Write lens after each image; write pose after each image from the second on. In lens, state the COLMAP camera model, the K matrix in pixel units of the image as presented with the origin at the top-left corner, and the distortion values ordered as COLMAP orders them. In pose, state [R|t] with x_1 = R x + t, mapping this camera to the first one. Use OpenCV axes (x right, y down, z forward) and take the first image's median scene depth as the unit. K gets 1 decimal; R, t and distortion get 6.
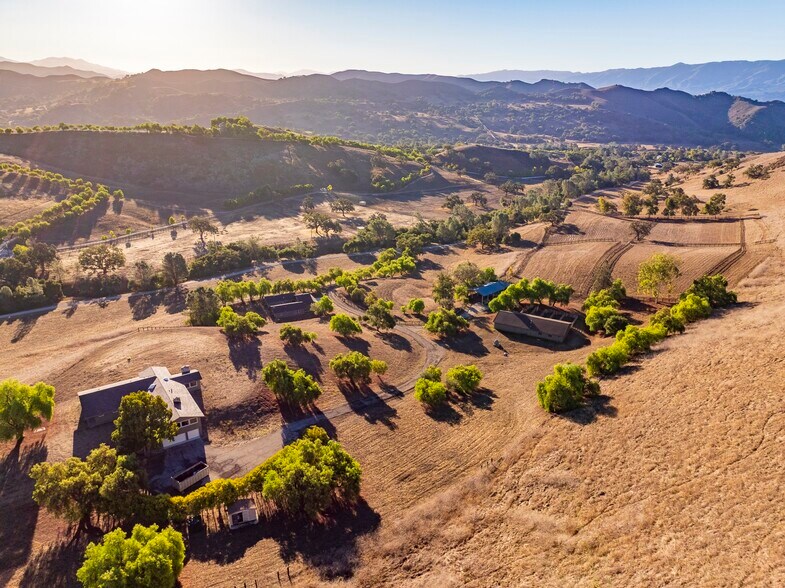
lens RADIAL K [[544.9, 0, 390.7], [0, 544.9, 295.1], [0, 0, 1]] dist [-0.034550, 0.003548]
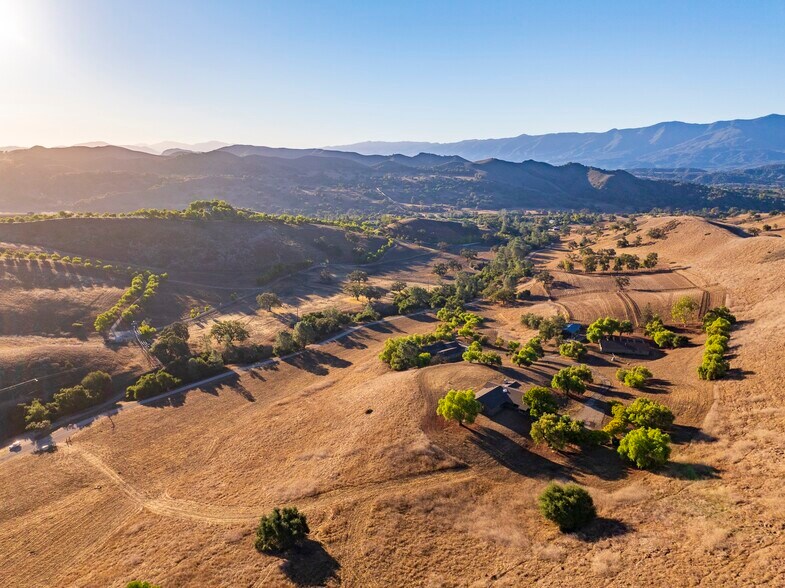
lens RADIAL K [[544.9, 0, 394.8], [0, 544.9, 290.8], [0, 0, 1]] dist [-0.034550, 0.003548]
pose [[0.973079, -0.059260, 0.222721, -0.158443], [0.086990, 0.989335, -0.116828, 0.004686], [-0.213423, 0.133057, 0.967857, -0.081097]]
